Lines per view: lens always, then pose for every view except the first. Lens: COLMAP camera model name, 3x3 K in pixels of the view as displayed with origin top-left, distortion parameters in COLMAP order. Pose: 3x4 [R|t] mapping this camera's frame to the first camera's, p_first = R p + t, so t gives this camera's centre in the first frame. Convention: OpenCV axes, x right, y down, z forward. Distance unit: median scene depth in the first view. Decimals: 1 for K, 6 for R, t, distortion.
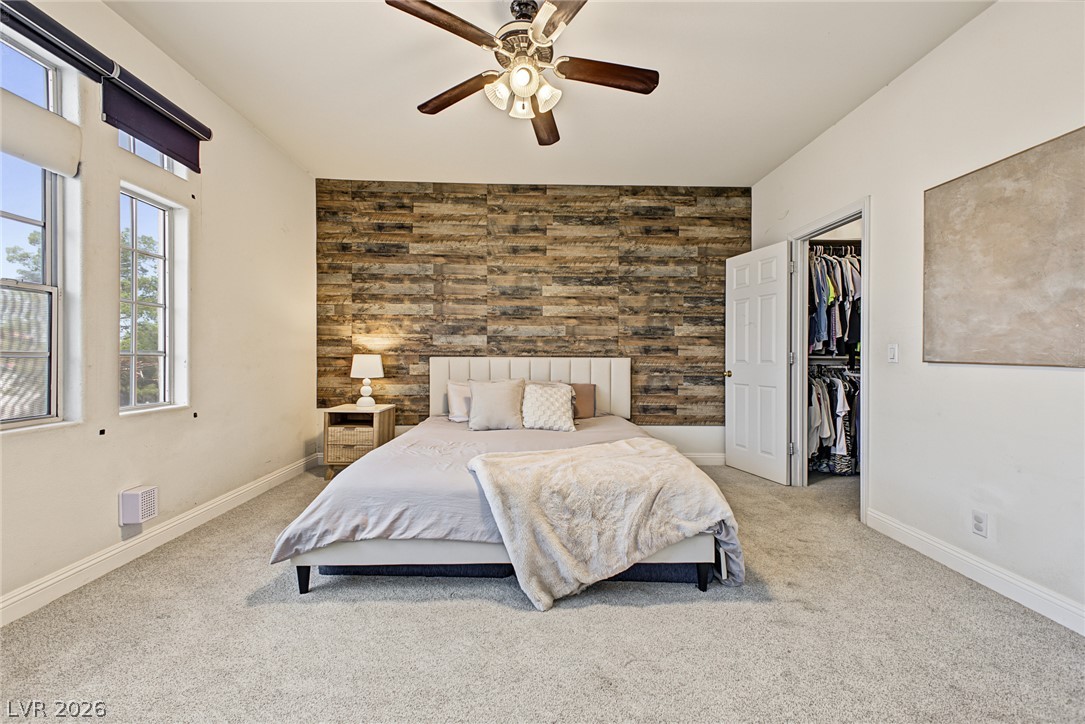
lens RADIAL K [[433.9, 0, 541.6], [0, 433.9, 357.7], [0, 0, 1]] dist [0.012858, -0.004700]
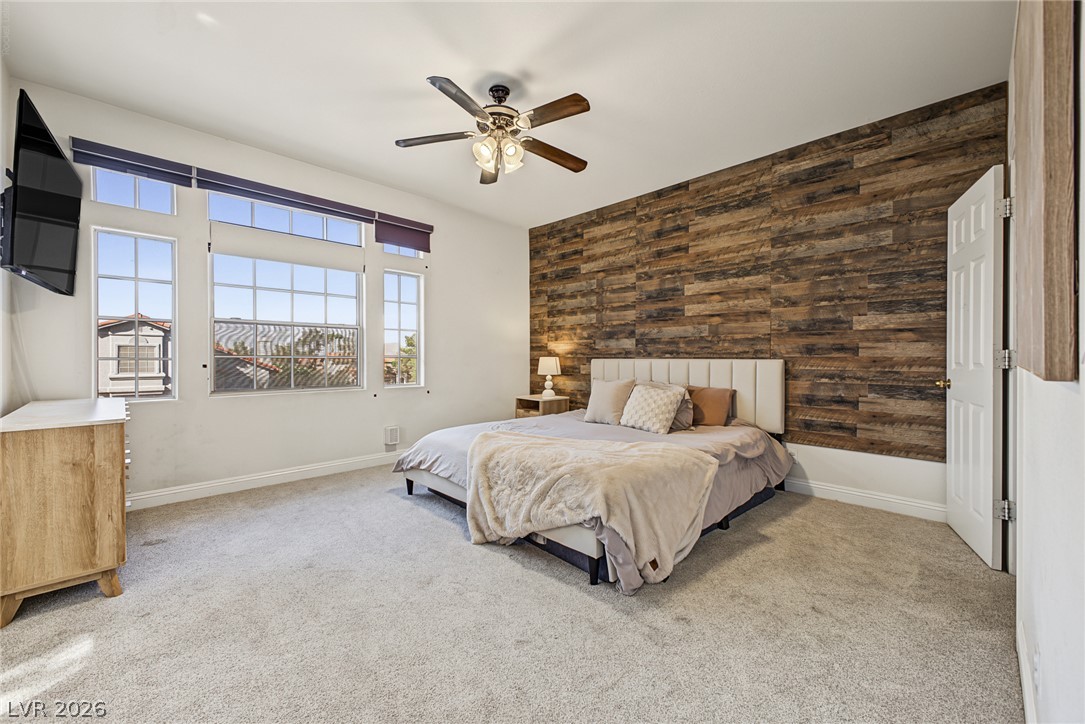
lens RADIAL K [[433.9, 0, 536.8], [0, 433.9, 358.9], [0, 0, 1]] dist [0.012858, -0.004700]
pose [[0.670768, -0.002265, -0.741664, 0.504475], [-0.001902, 0.999987, -0.004774, 0.003853], [0.741665, 0.004613, 0.670754, 0.101920]]
